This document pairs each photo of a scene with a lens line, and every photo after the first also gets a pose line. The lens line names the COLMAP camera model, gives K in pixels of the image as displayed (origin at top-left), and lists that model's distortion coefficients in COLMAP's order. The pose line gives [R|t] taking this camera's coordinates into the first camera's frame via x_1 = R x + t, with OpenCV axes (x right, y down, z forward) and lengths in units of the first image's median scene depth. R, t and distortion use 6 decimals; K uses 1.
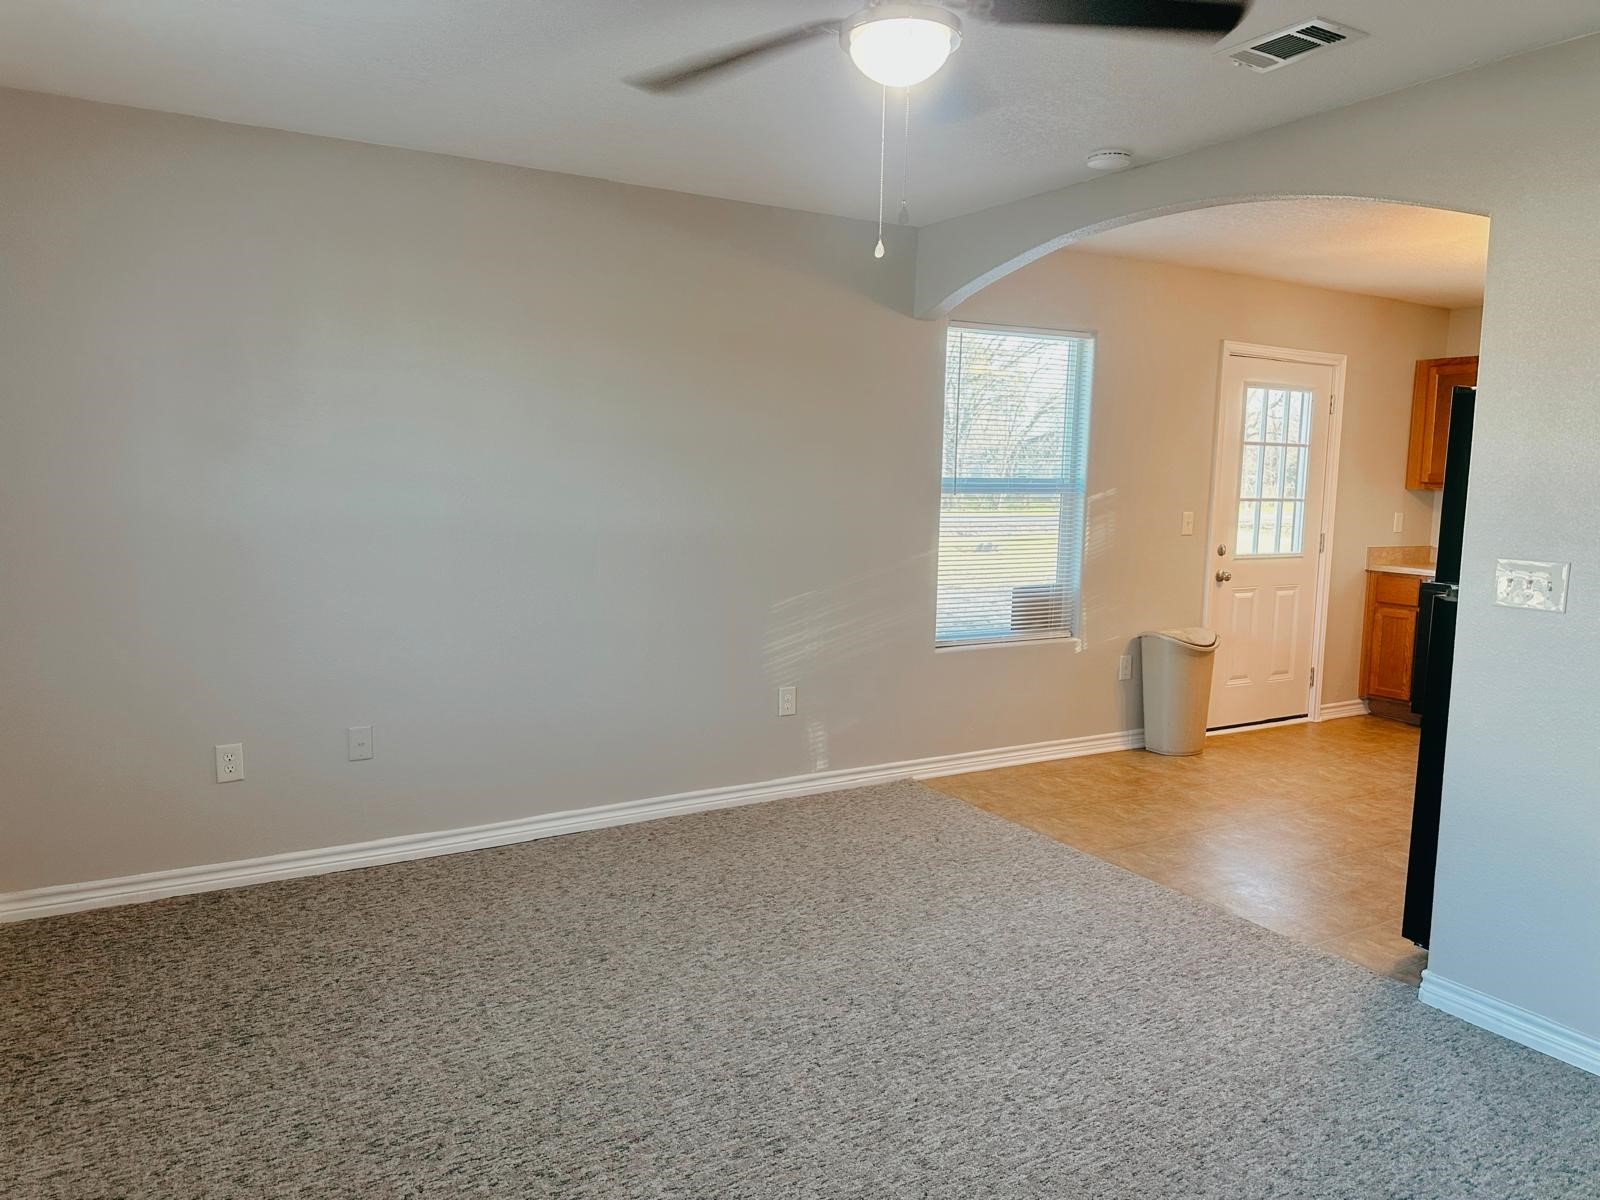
lens RADIAL K [[1117.4, 0, 806.5], [0, 1117.4, 592.0], [0, 0, 1]] dist [0.074151, -0.089374]
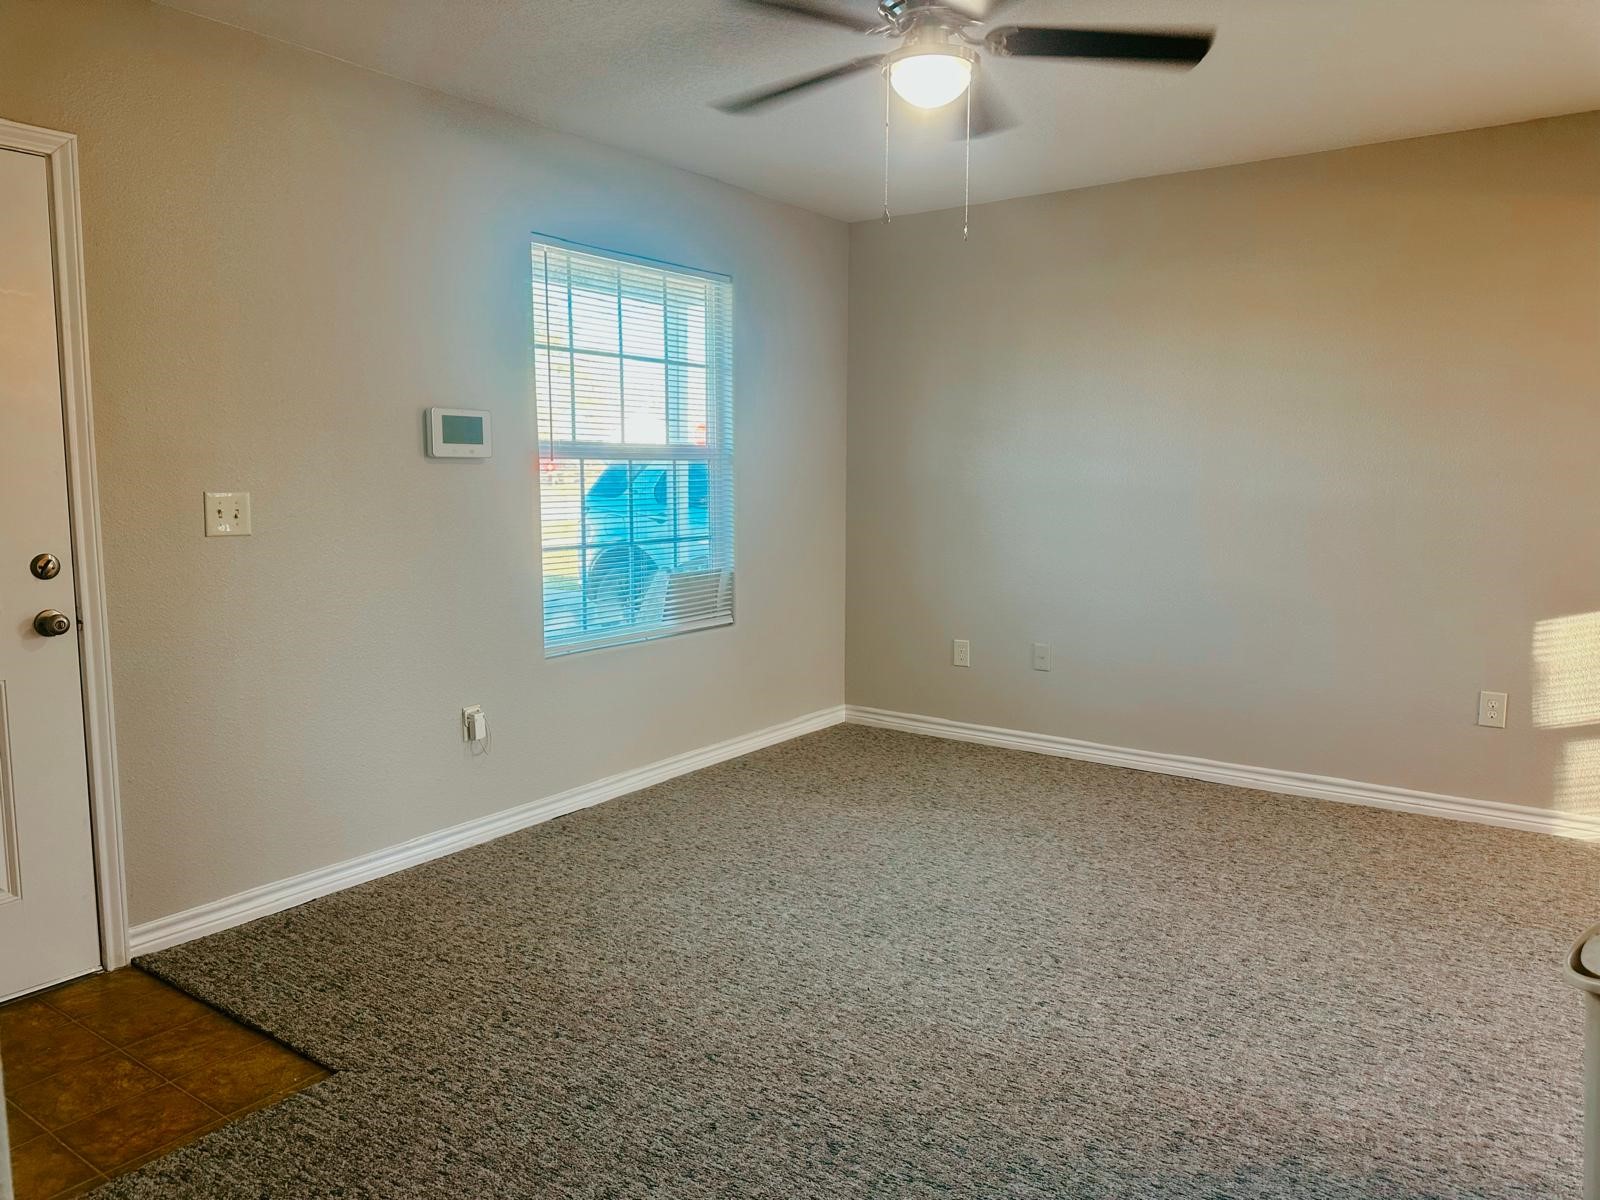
lens RADIAL K [[1117.4, 0, 806.5], [0, 1117.4, 592.0], [0, 0, 1]] dist [0.074151, -0.089374]
pose [[0.392251, 0.076474, -0.916674, 0.829406], [-0.098210, 0.994324, 0.040928, 0.041784], [0.914601, 0.073972, 0.397535, 0.297400]]
